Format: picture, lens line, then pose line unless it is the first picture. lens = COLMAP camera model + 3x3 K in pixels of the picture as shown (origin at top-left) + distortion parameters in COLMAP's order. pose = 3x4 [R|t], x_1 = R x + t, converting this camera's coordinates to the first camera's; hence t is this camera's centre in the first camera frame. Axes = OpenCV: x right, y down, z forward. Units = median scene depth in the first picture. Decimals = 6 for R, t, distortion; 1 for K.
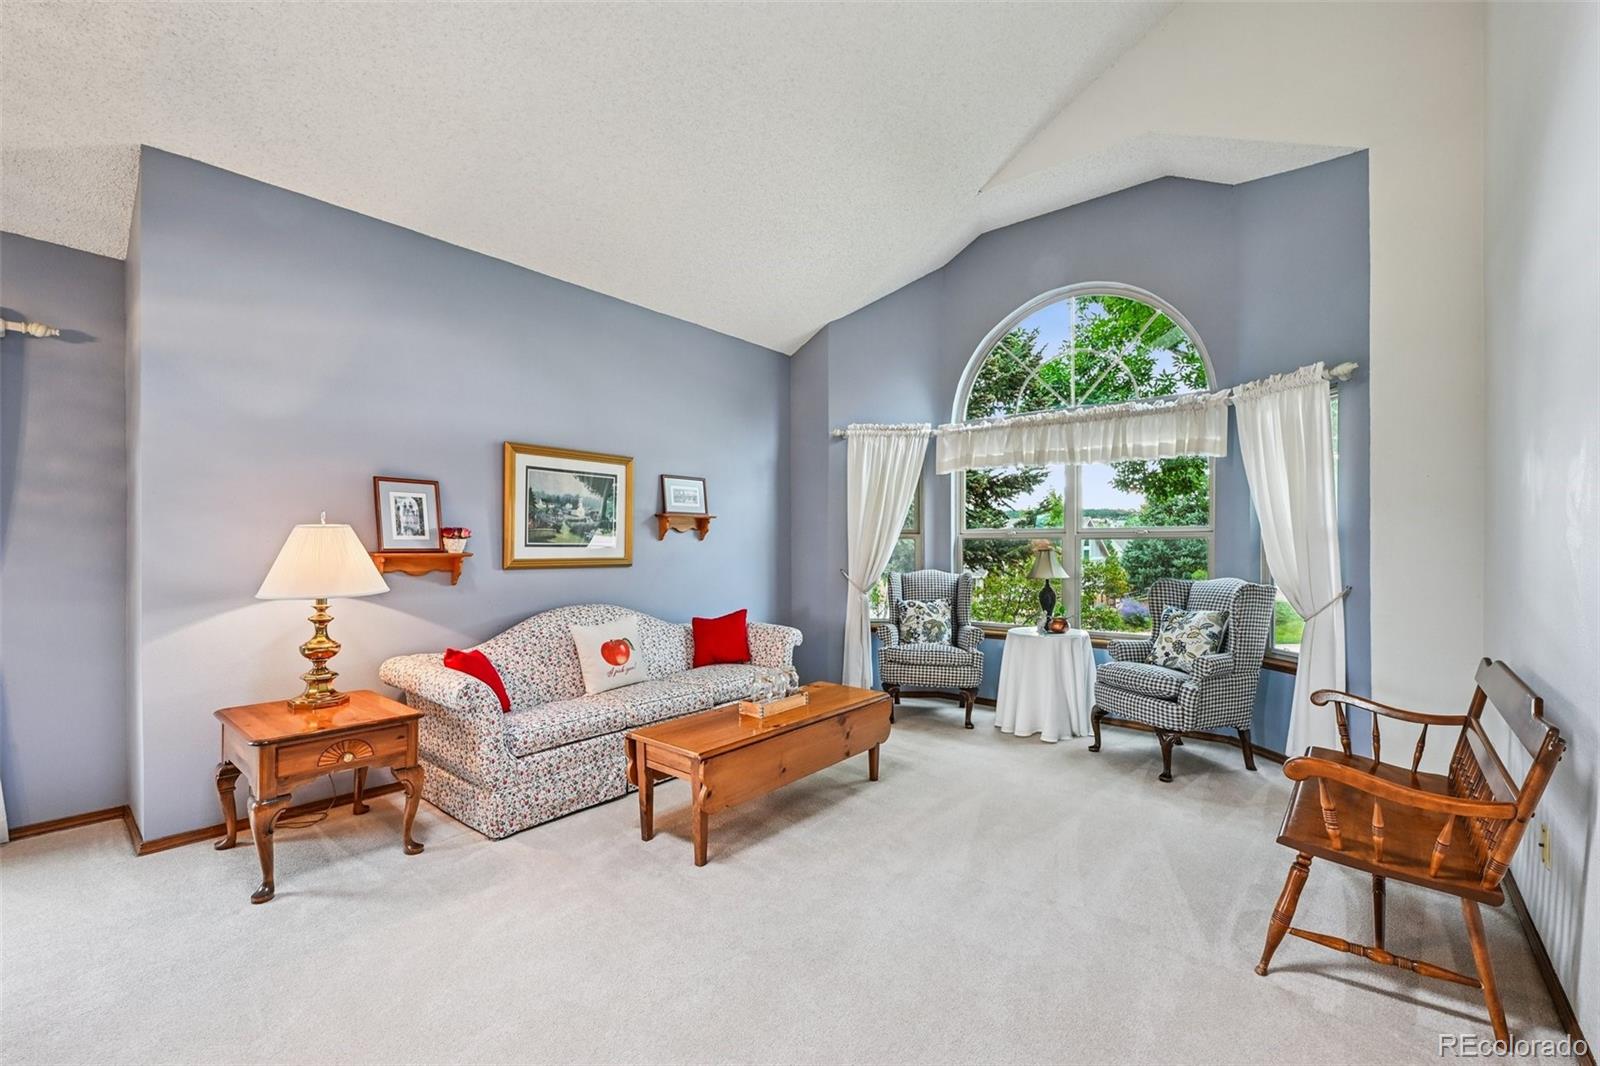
lens RADIAL K [[666.3, 0, 798.9], [0, 666.3, 546.0], [0, 0, 1]] dist [-0.003220, -0.000375]
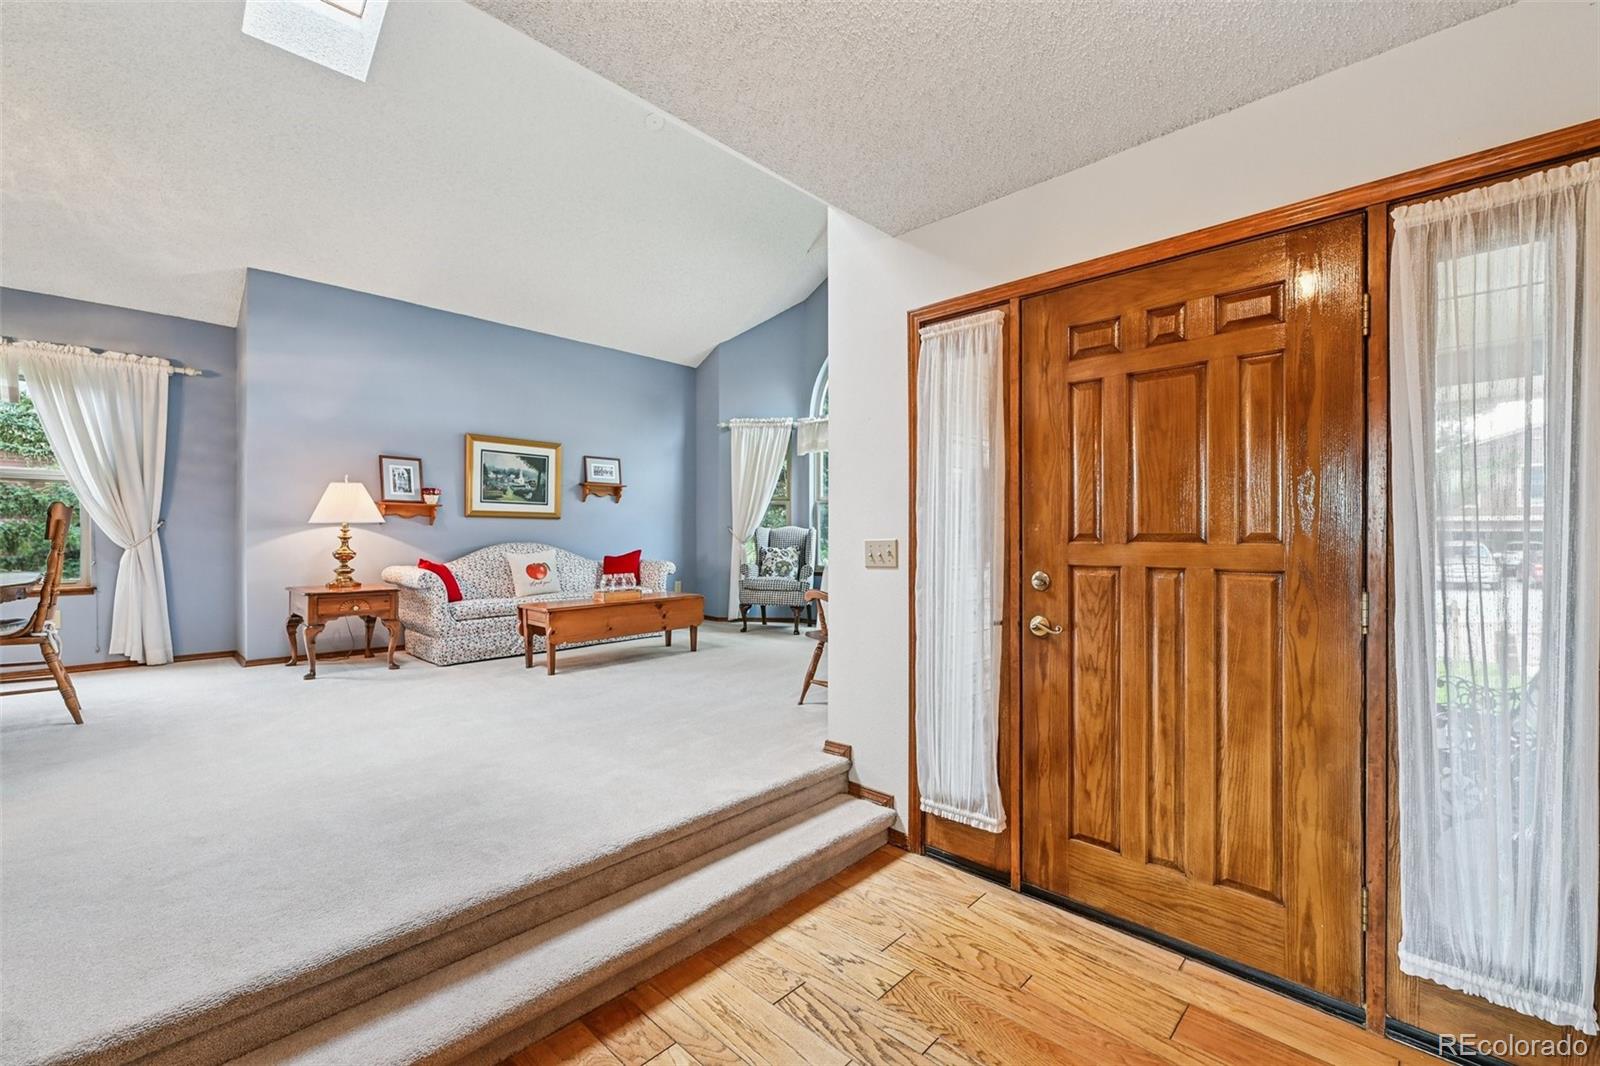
lens RADIAL K [[657.9, 0, 794.5], [0, 657.9, 532.6], [0, 0, 1]] dist [-0.001174, 0.000031]
pose [[0.998098, 0.001224, -0.061641, 0.440327], [-0.001469, 0.999991, -0.003921, 0.083056], [0.061636, 0.004004, 0.998091, -0.503793]]
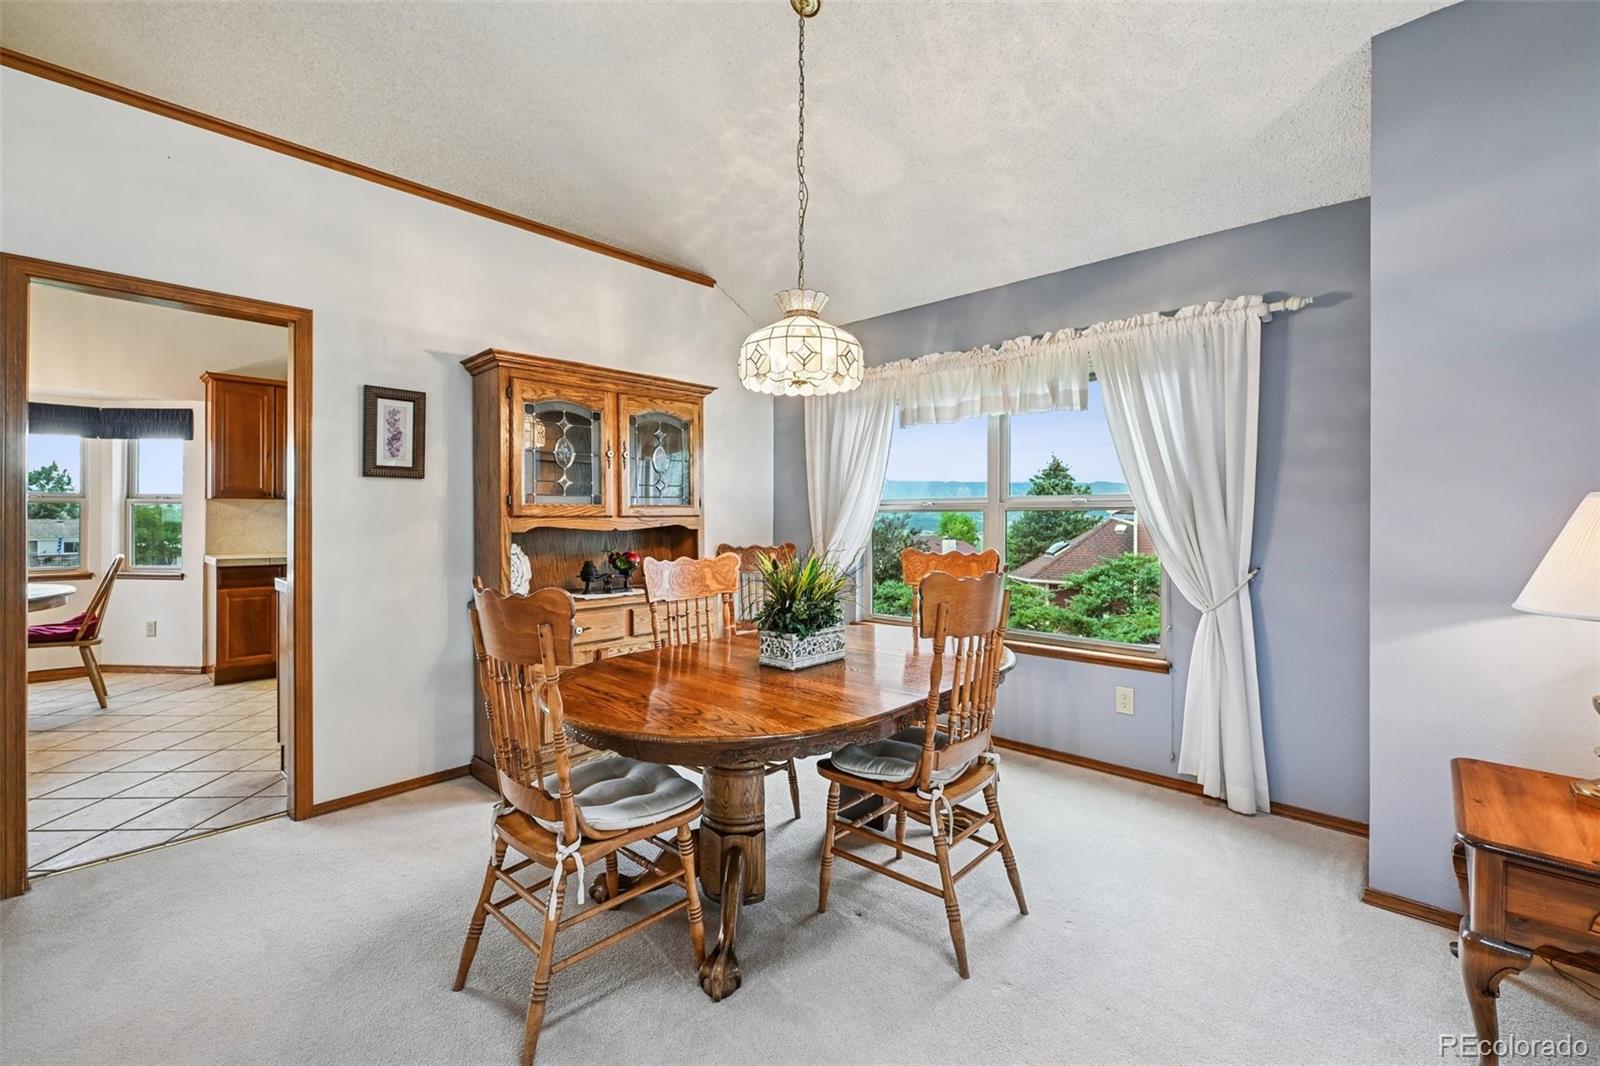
lens RADIAL K [[683.1, 0, 801.1], [0, 683.1, 516.1], [0, 0, 1]] dist [0.000671, 0.000099]
pose [[-0.040006, 0.000862, -0.999199, -0.086355], [-0.005560, 0.999984, 0.001085, -0.007142], [0.999184, 0.005599, -0.040001, 0.246665]]
